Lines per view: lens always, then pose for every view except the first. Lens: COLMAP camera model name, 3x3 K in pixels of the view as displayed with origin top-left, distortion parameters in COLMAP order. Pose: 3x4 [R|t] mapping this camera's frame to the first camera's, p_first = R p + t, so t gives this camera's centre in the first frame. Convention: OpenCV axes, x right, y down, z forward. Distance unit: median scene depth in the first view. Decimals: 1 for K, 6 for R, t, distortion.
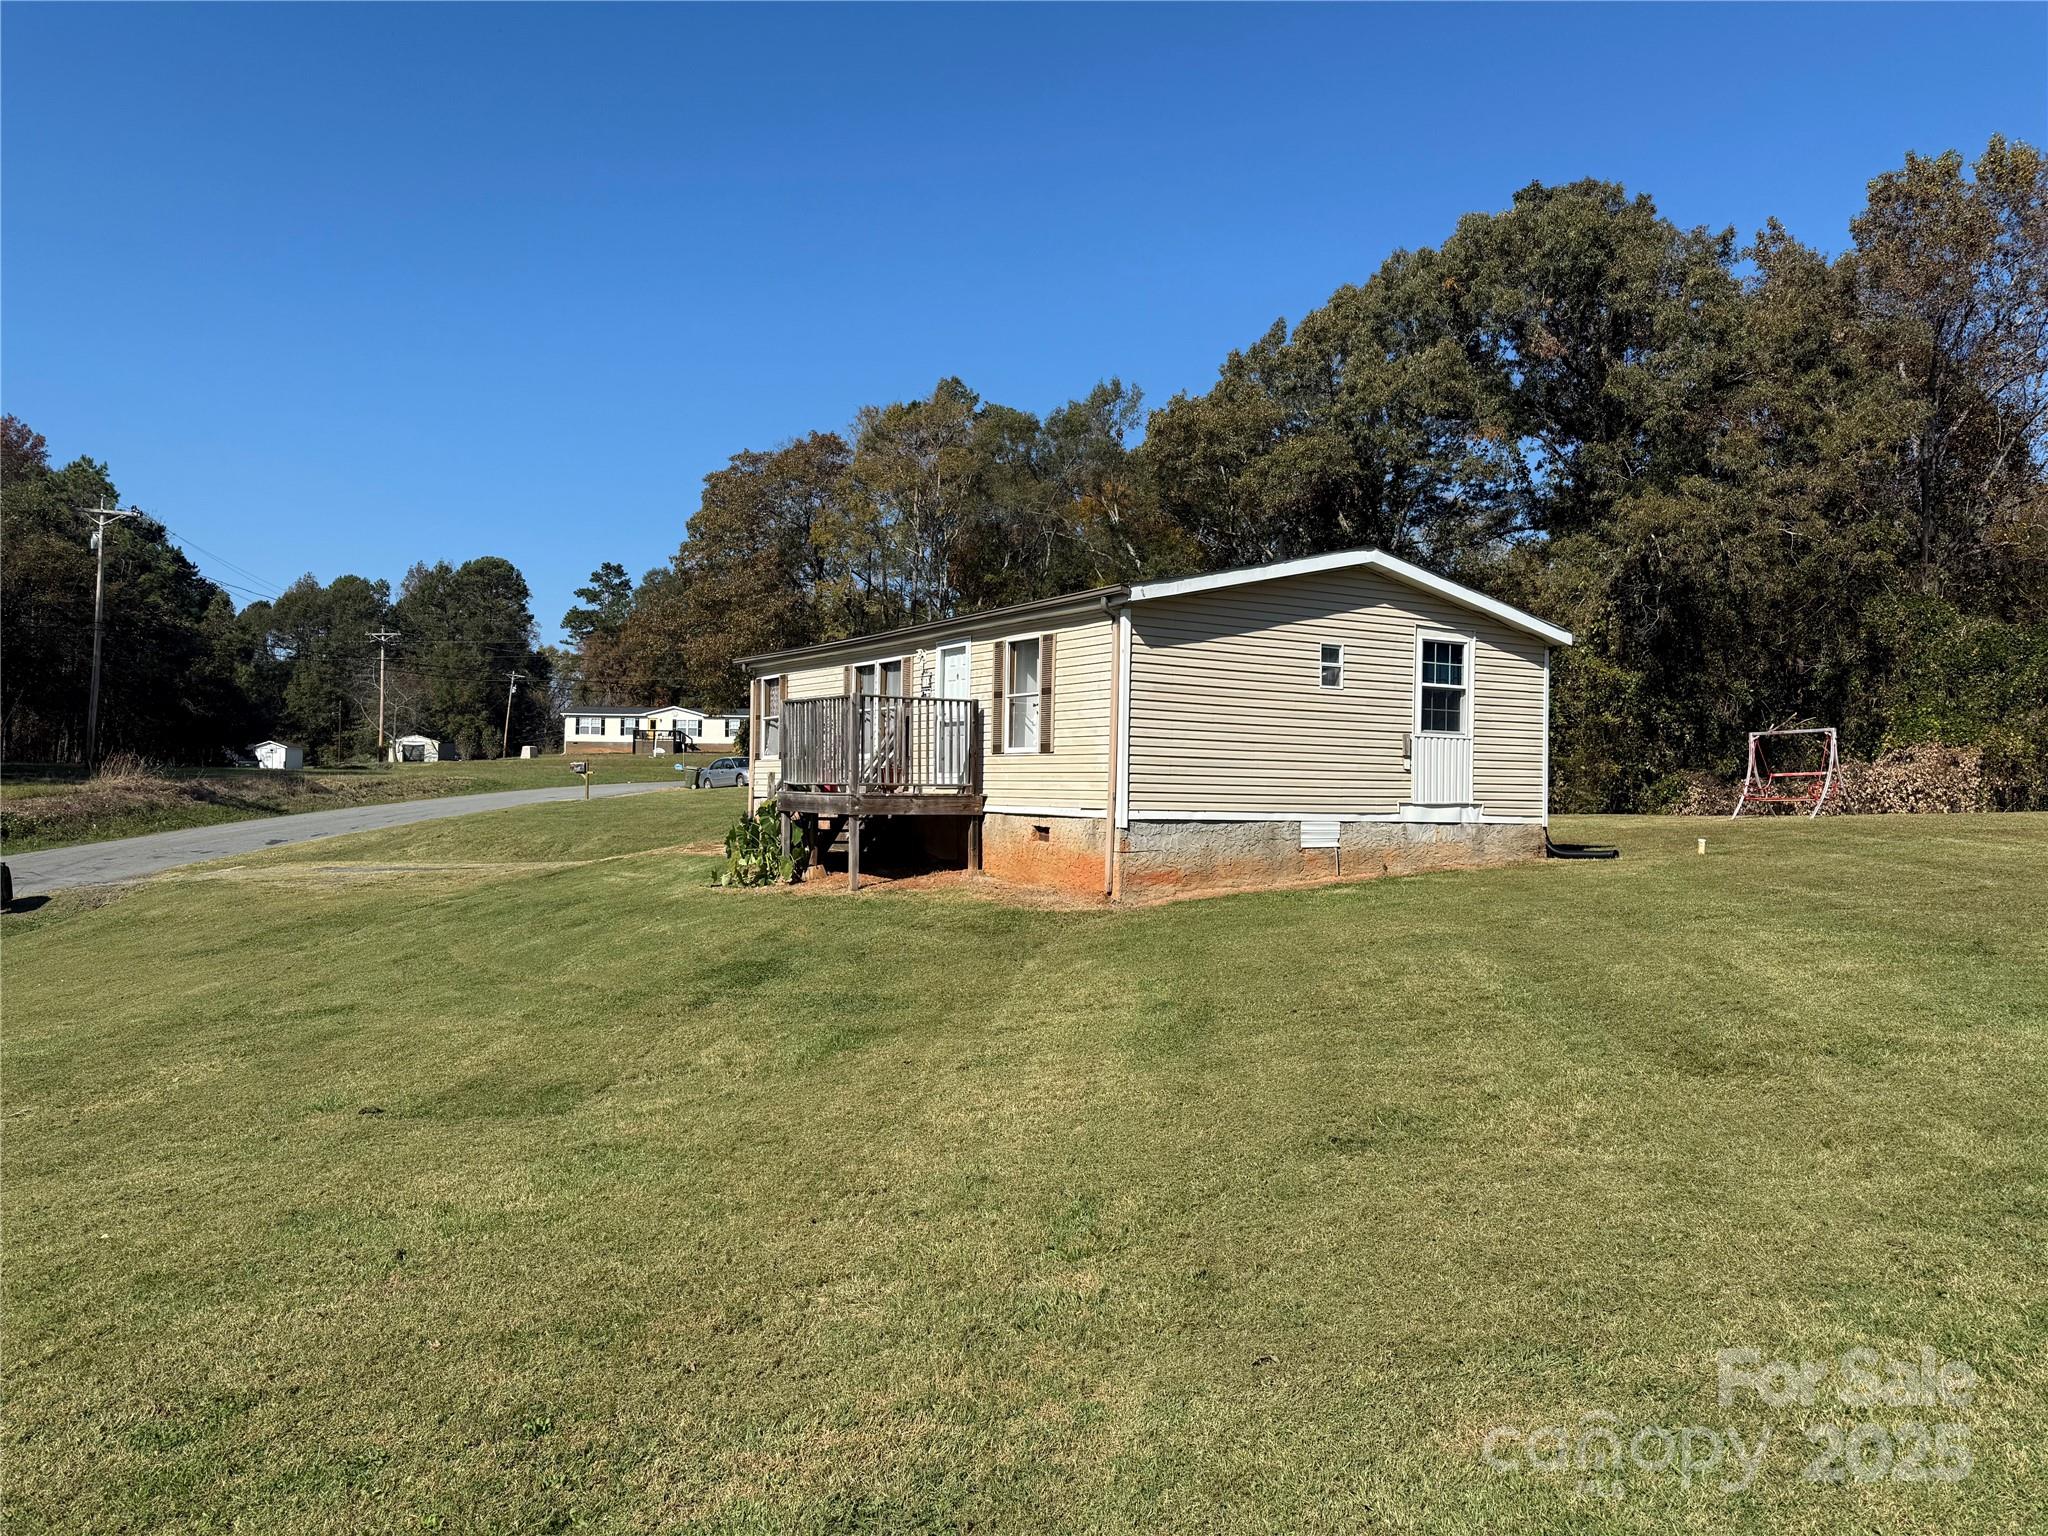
lens RADIAL K [[1432.2, 0, 1031.6], [0, 1432.2, 759.6], [0, 0, 1]] dist [0.066535, -0.073242]
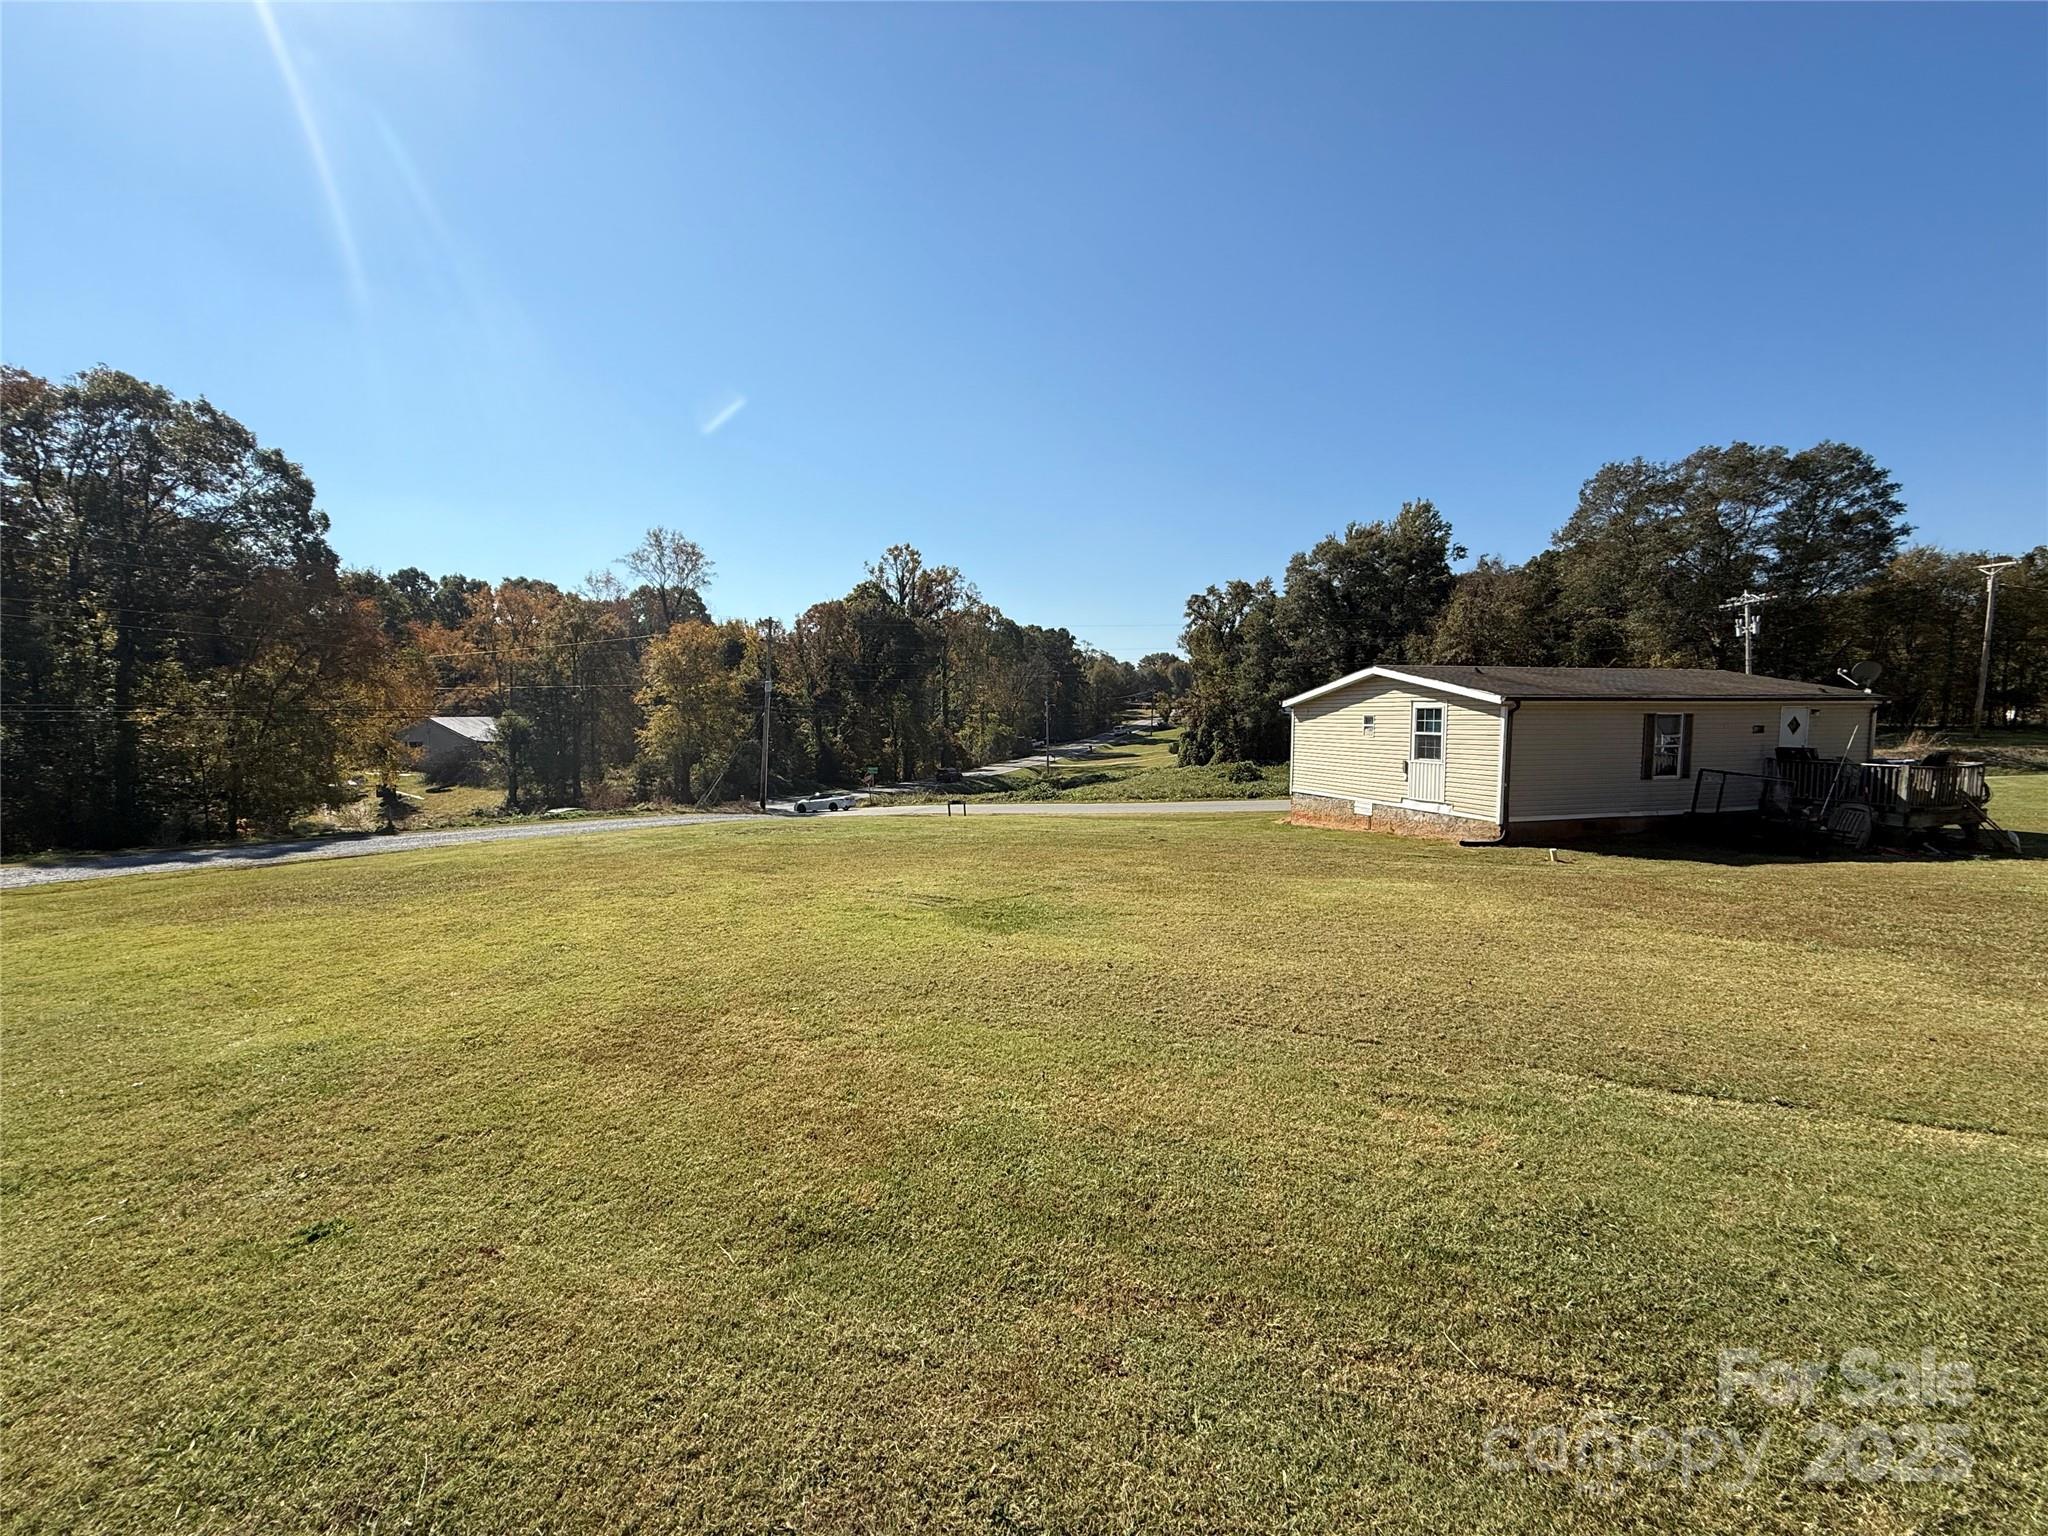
lens RADIAL K [[816.6, 0, 1016.4], [0, 816.6, 769.6], [0, 0, 1]] dist [0.005056, -0.000812]
pose [[-0.275454, 0.049652, -0.960031, 0.321640], [0.021273, 0.998736, 0.045550, -0.014803], [0.961079, -0.007876, -0.276162, 0.185767]]
